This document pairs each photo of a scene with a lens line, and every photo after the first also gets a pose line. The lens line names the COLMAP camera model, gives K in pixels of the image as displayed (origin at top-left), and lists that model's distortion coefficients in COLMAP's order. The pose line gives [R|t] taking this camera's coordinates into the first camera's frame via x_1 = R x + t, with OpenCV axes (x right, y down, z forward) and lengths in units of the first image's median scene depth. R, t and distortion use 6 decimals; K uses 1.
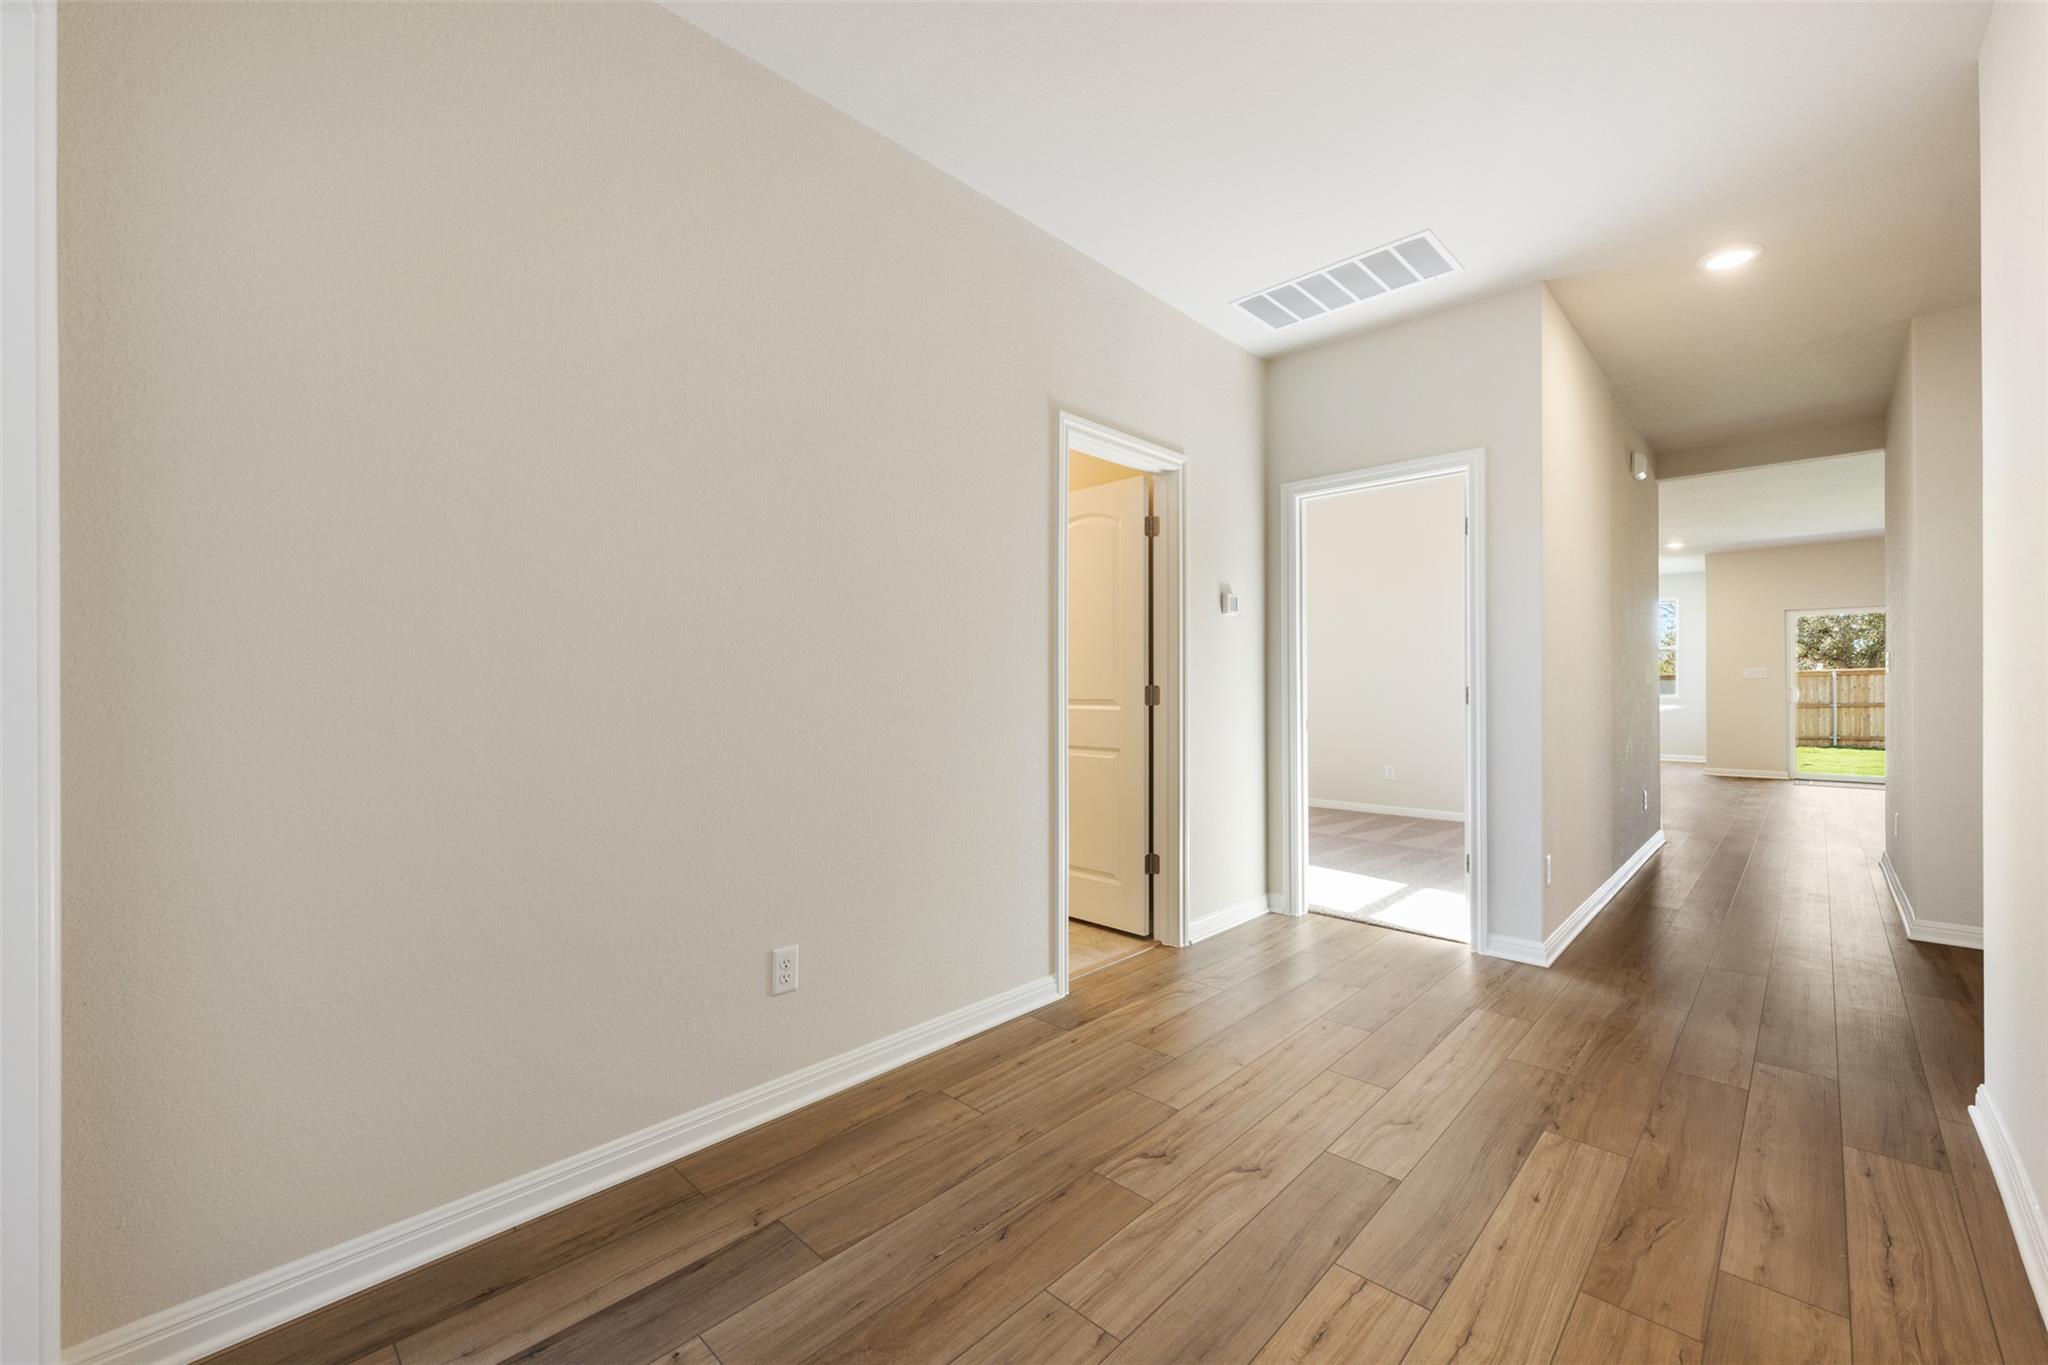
lens RADIAL K [[809.9, 0, 1026.8], [0, 809.9, 681.3], [0, 0, 1]] dist [-0.002694, 0.000116]
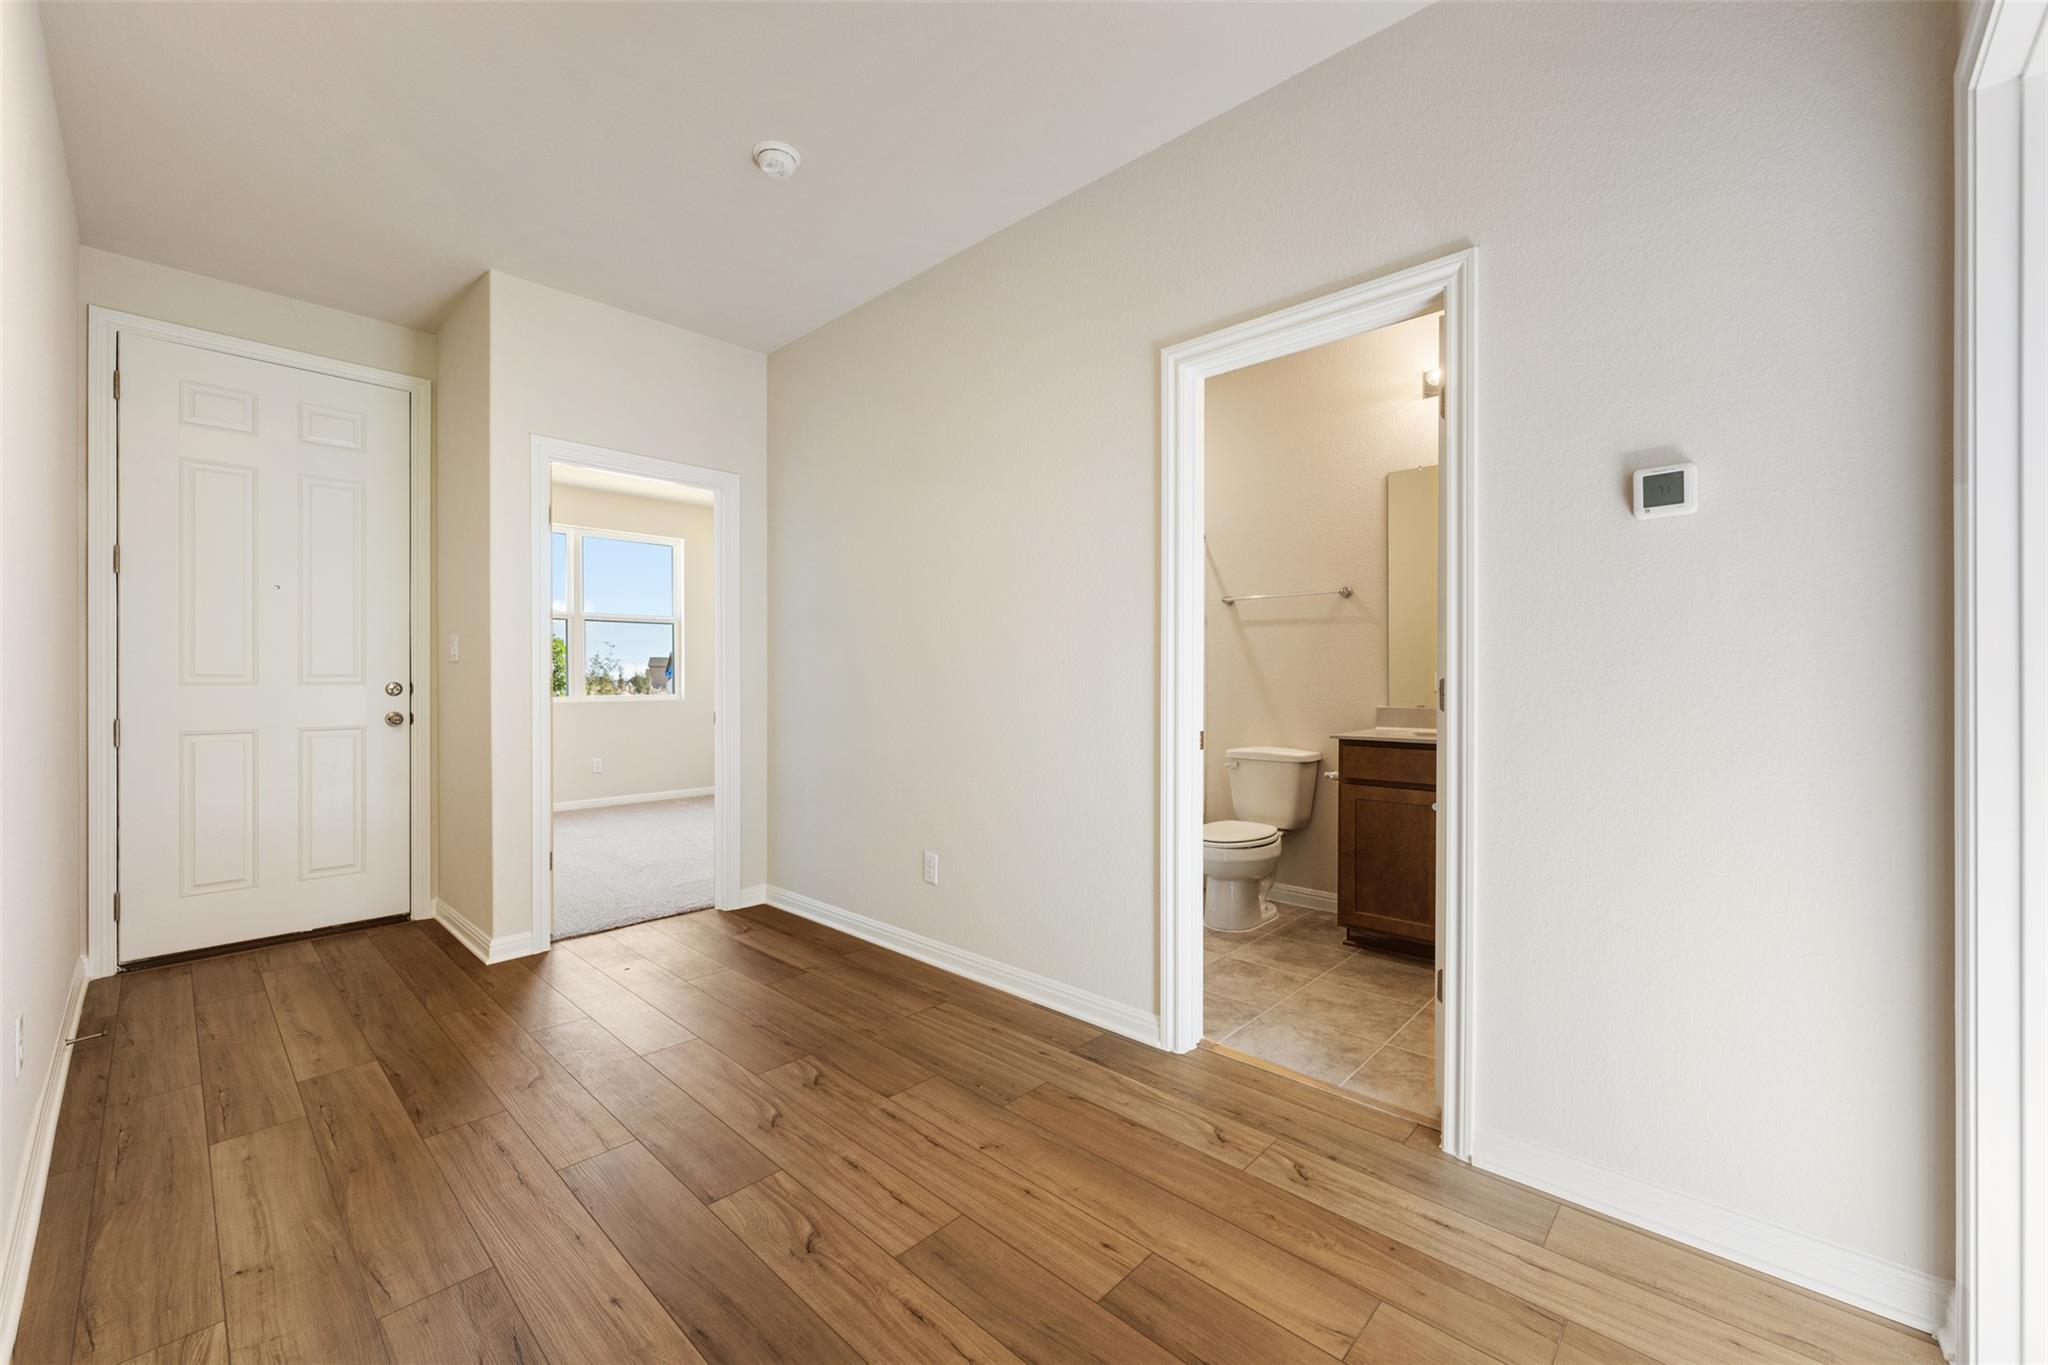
lens RADIAL K [[809.9, 0, 1018.6], [0, 809.9, 701.0], [0, 0, 1]] dist [-0.002694, 0.000116]
pose [[0.015729, 0.029483, -0.999442, 1.324029], [0.006527, 0.999541, 0.029589, 0.010634], [0.999855, -0.006989, 0.015529, 1.290239]]
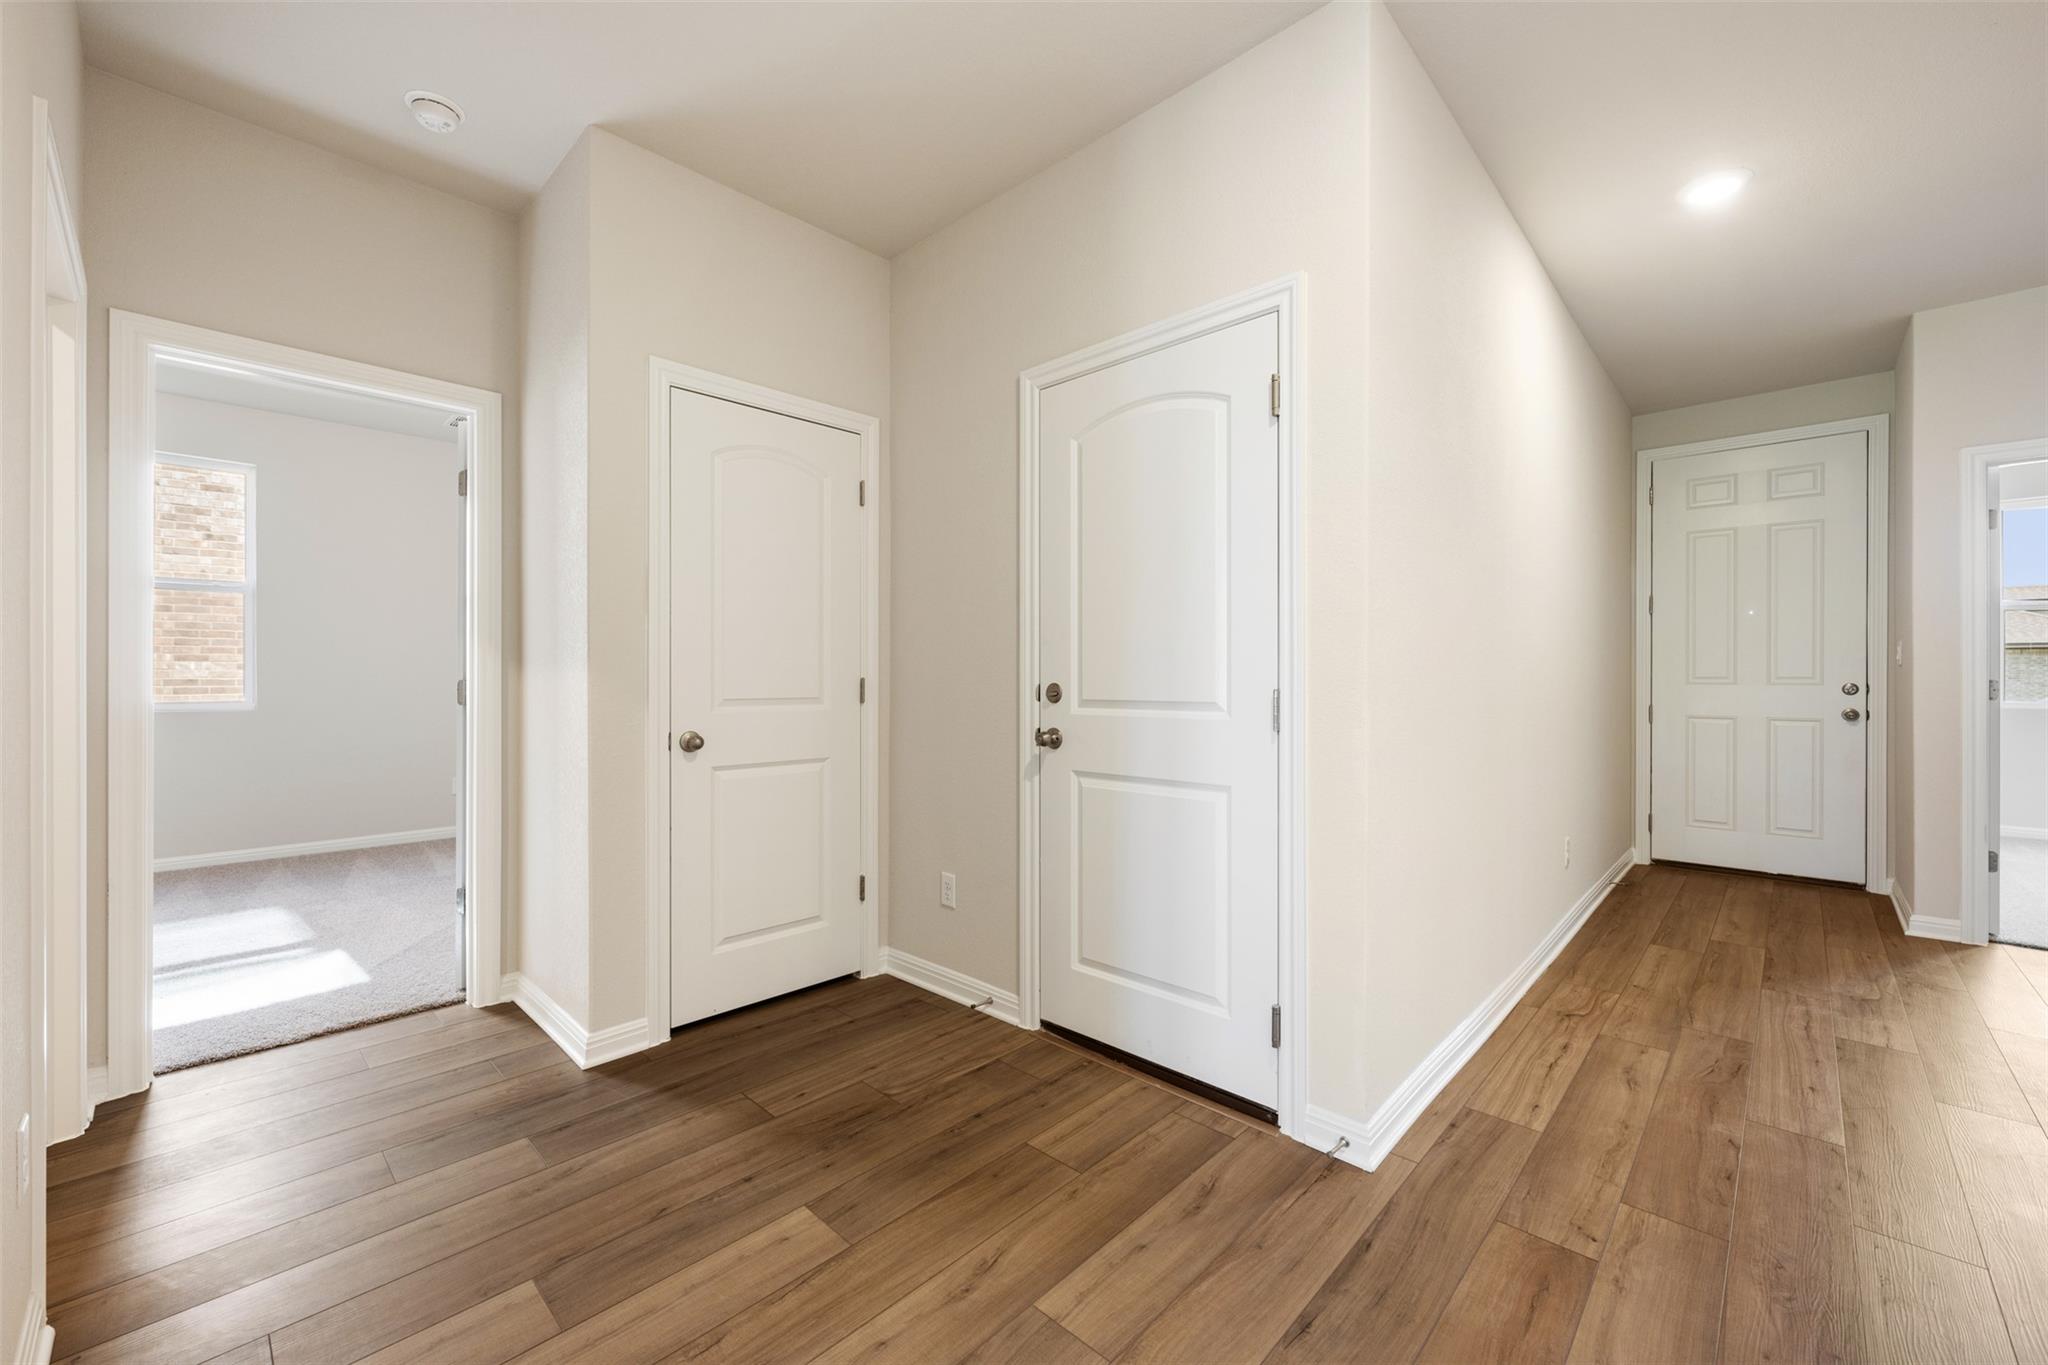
lens RADIAL K [[809.9, 0, 1018.6], [0, 809.9, 681.4], [0, 0, 1]] dist [-0.002694, 0.000116]
pose [[-0.999968, -0.003864, -0.007036, 1.727516], [-0.003889, 0.999986, 0.003501, 0.008339], [0.007022, 0.003528, -0.999969, 2.067462]]
